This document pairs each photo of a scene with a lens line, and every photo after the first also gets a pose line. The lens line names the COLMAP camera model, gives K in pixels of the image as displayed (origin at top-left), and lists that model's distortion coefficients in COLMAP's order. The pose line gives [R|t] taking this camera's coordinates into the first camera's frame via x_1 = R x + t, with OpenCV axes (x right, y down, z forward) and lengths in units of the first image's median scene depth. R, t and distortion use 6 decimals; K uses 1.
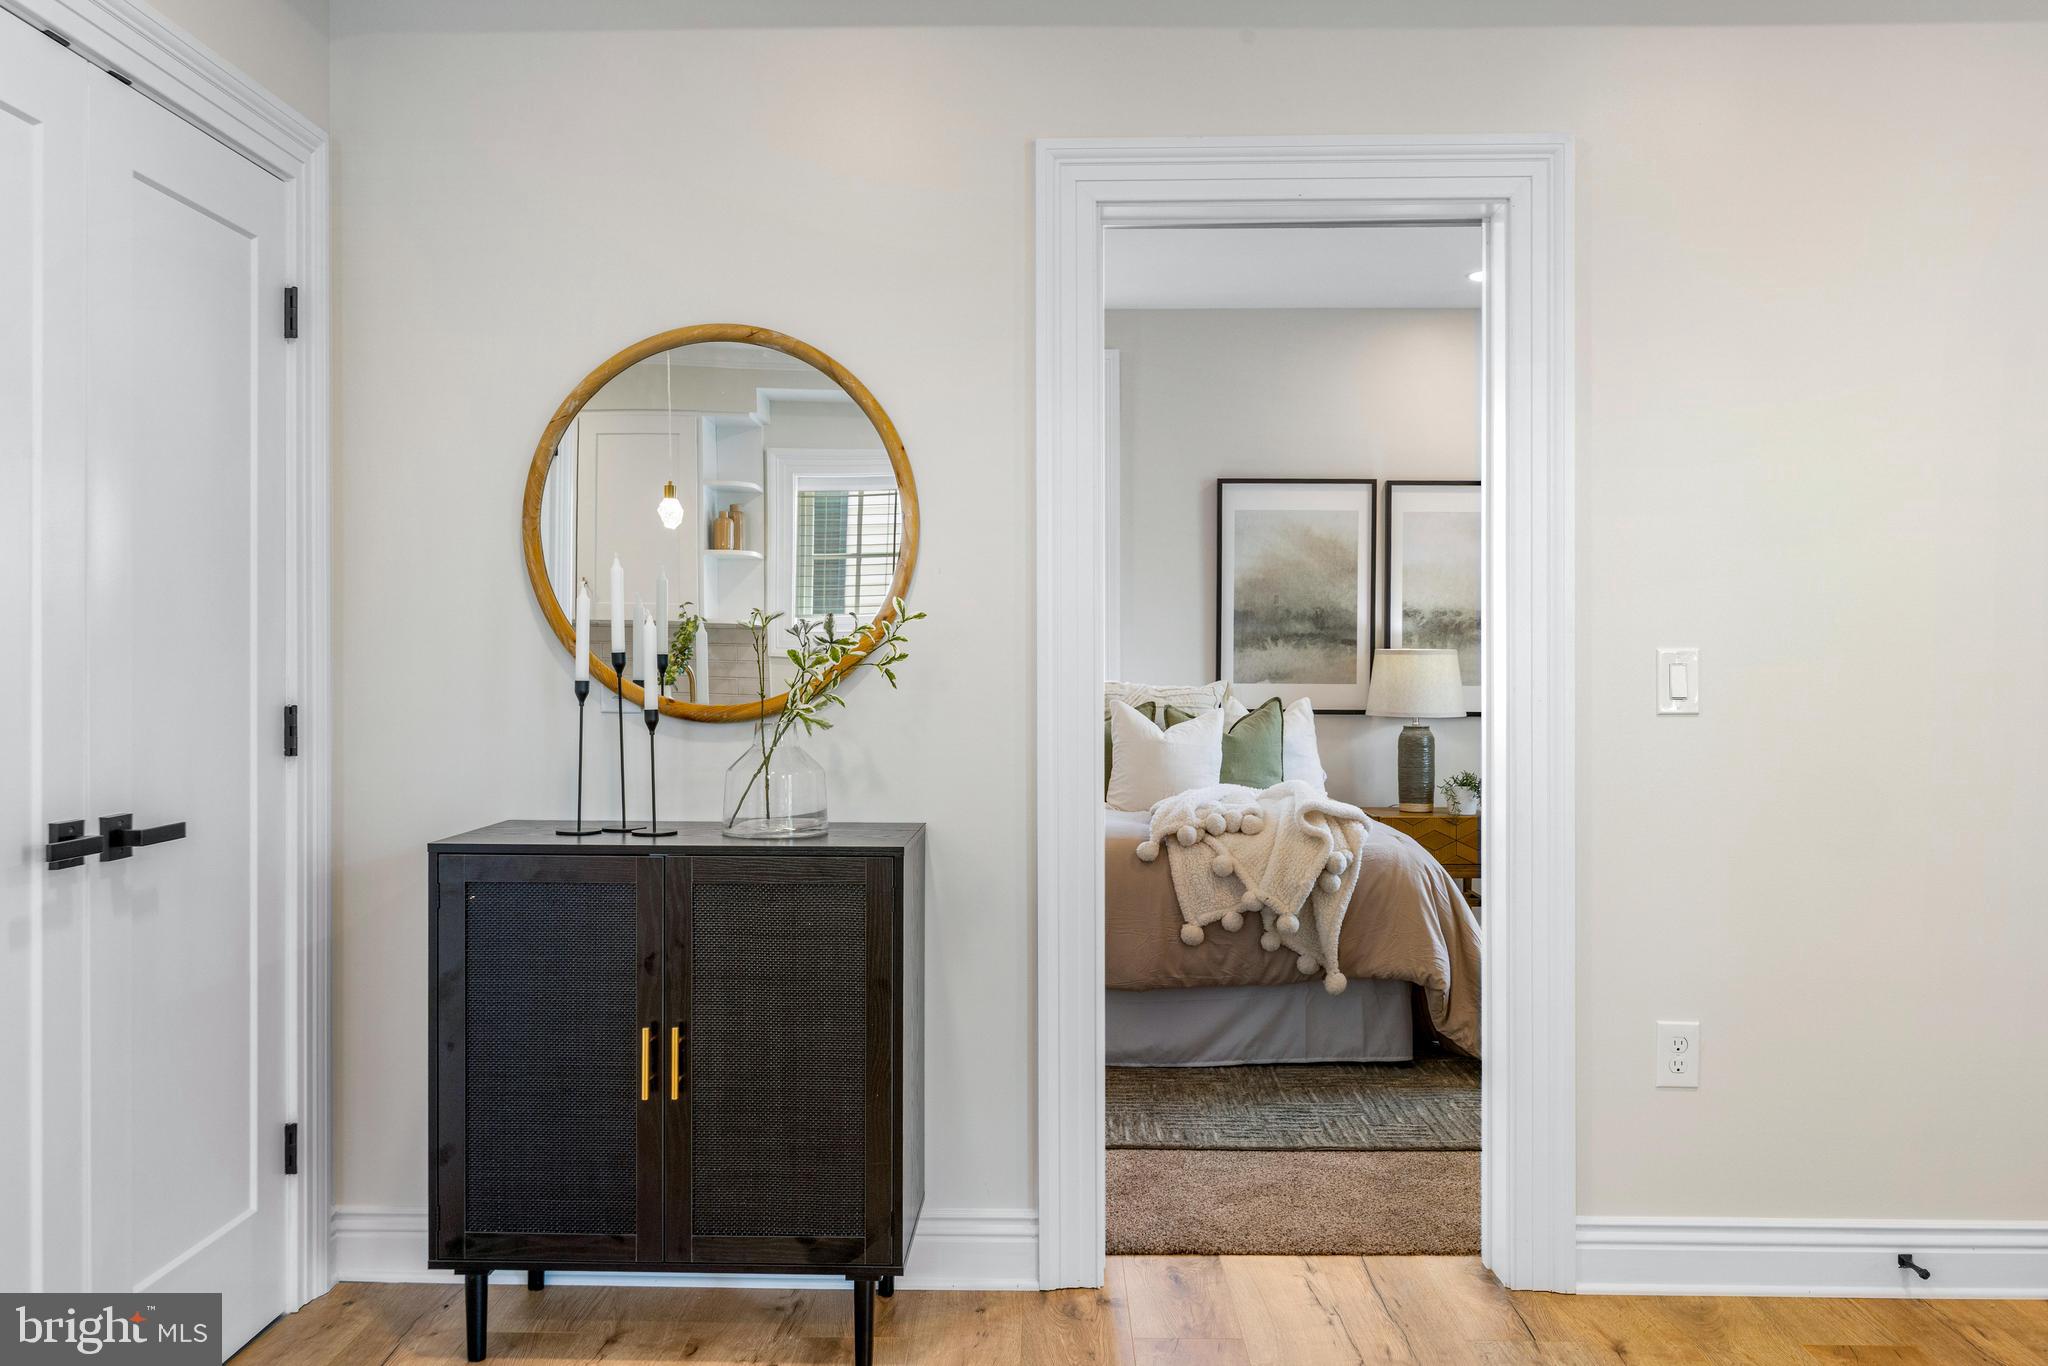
lens RADIAL K [[1689.5, 0, 1024.0], [0, 1689.5, 683.0], [0, 0, 1]] dist [0.004946, -0.000071]
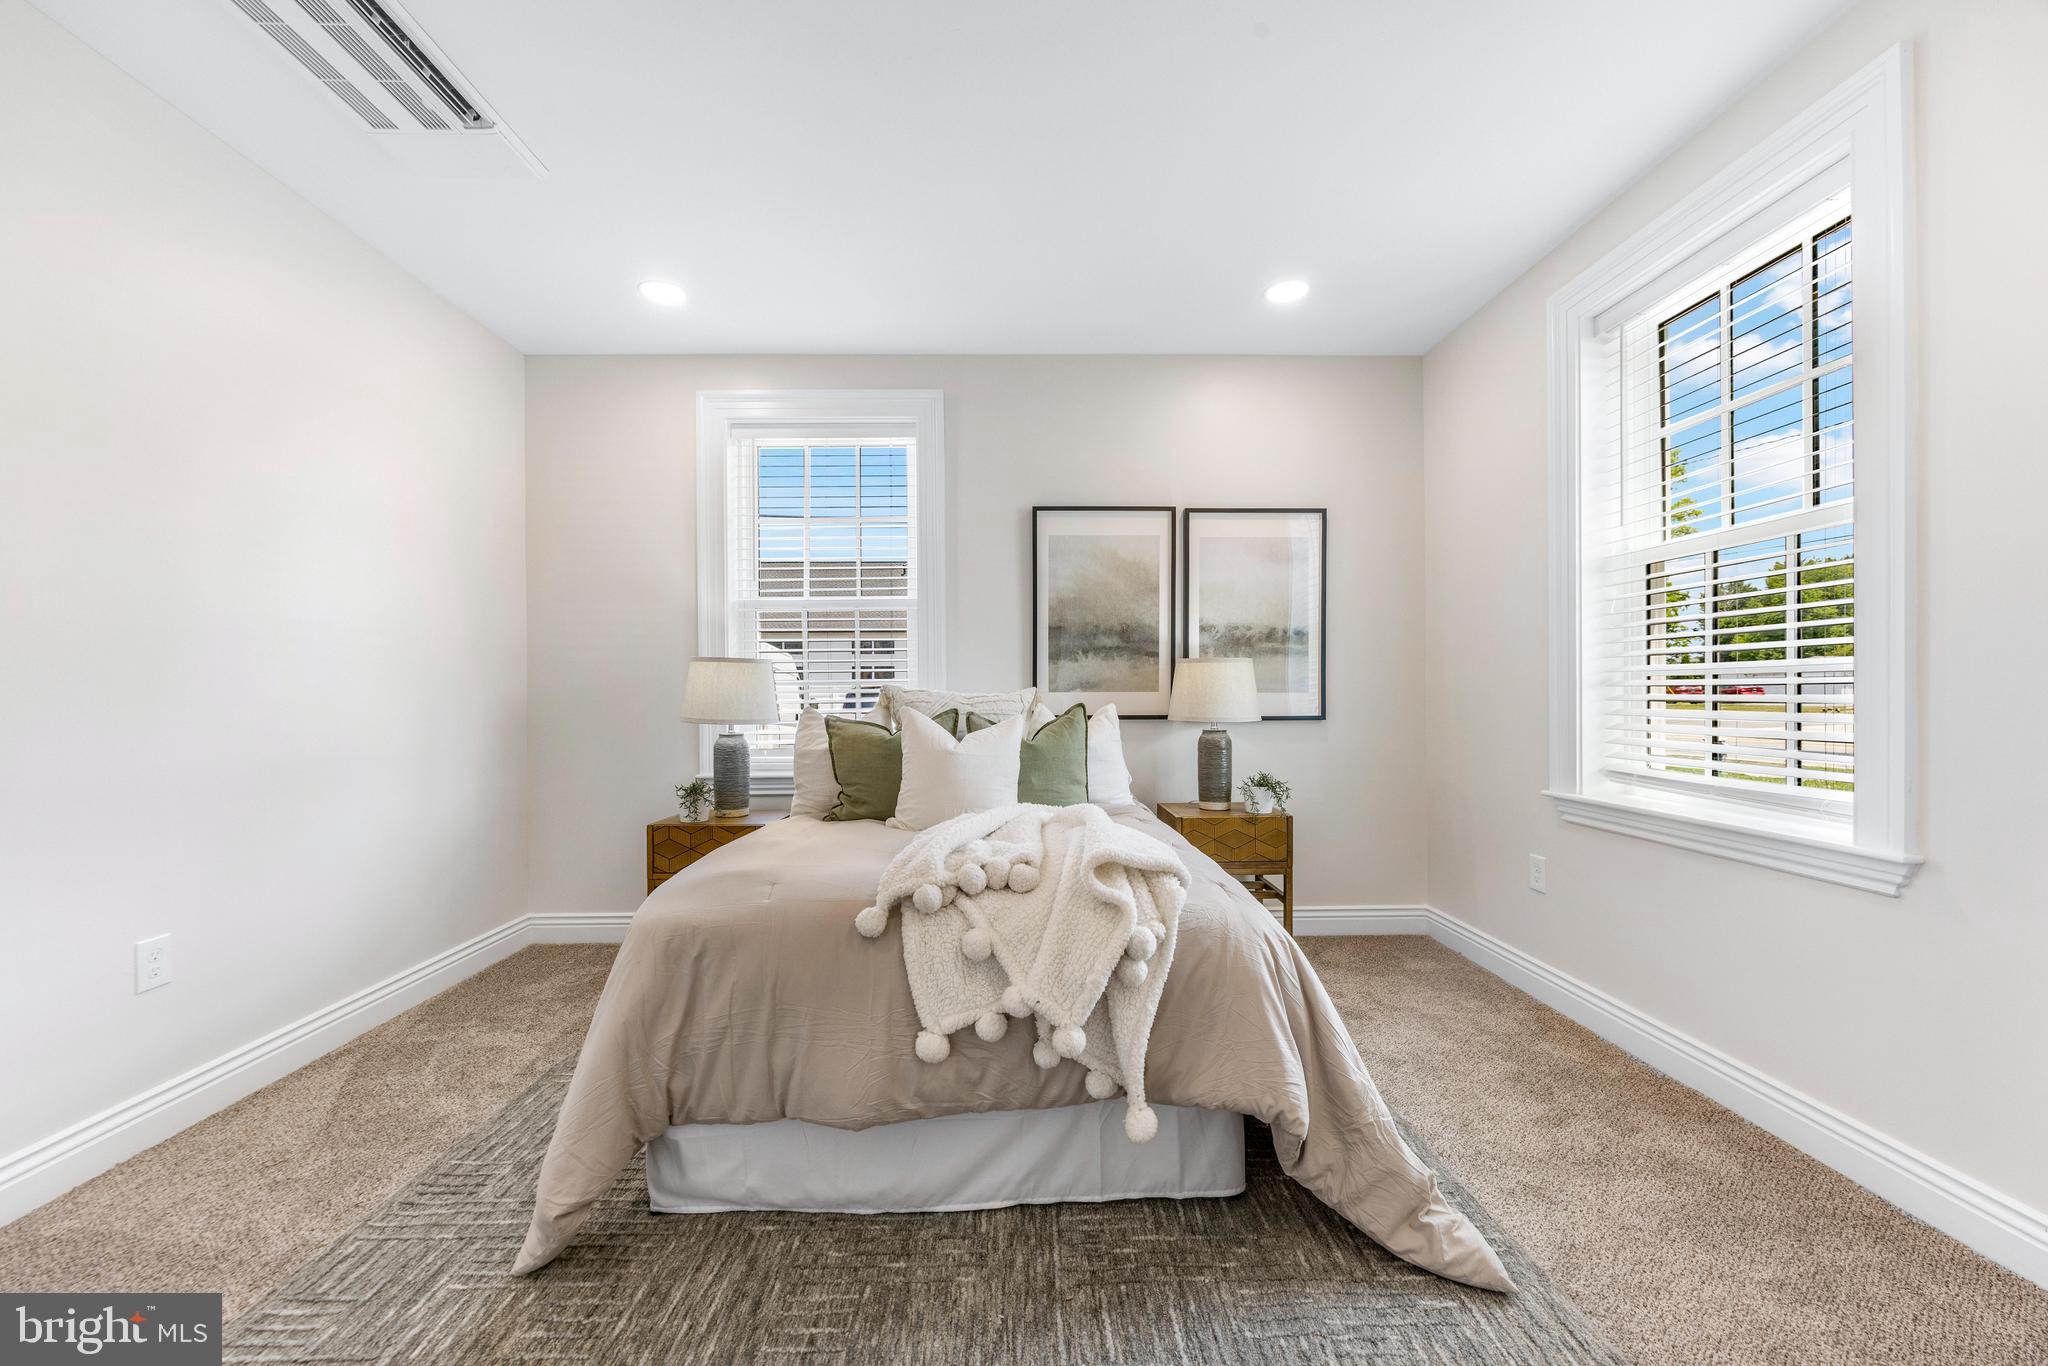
lens RADIAL K [[811.1, 0, 1020.3], [0, 811.1, 698.8], [0, 0, 1]] dist [-0.002935, -0.000174]
pose [[0.999405, -0.005721, 0.034011, 0.095401], [0.005848, 0.999976, -0.003645, 0.007180], [-0.033990, 0.003841, 0.999415, 0.512449]]
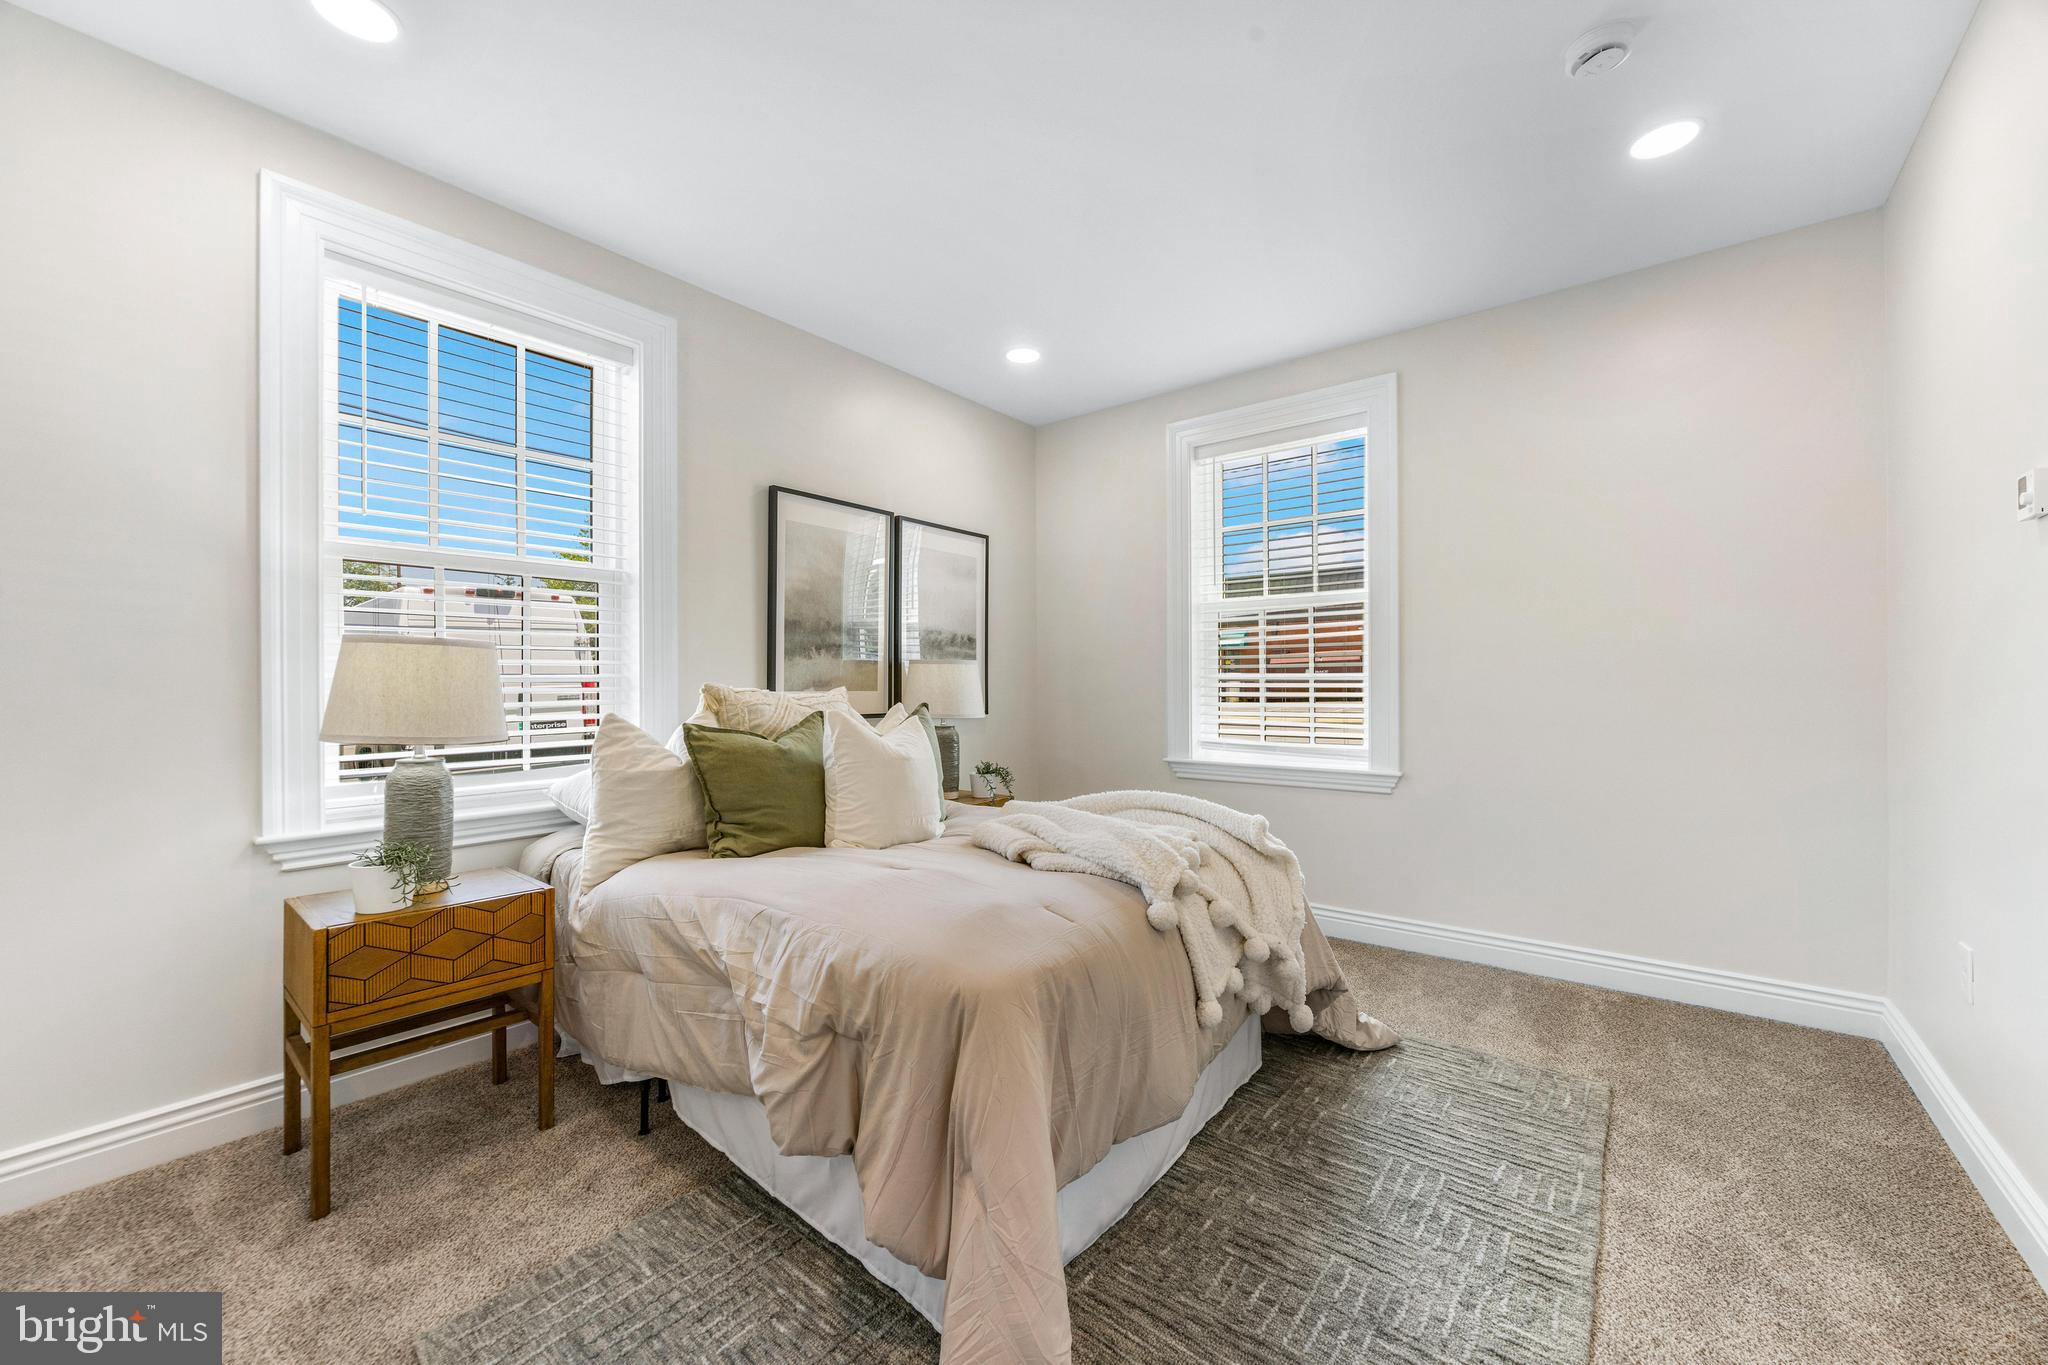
lens RADIAL K [[794.0, 0, 1038.3], [0, 794.0, 690.1], [0, 0, 1]] dist [-0.008718, -0.000088]
pose [[0.600048, -0.007370, 0.799930, -0.178912], [0.013873, 0.999903, -0.001193, 0.002321], [-0.799843, 0.011813, 0.600092, 0.649573]]
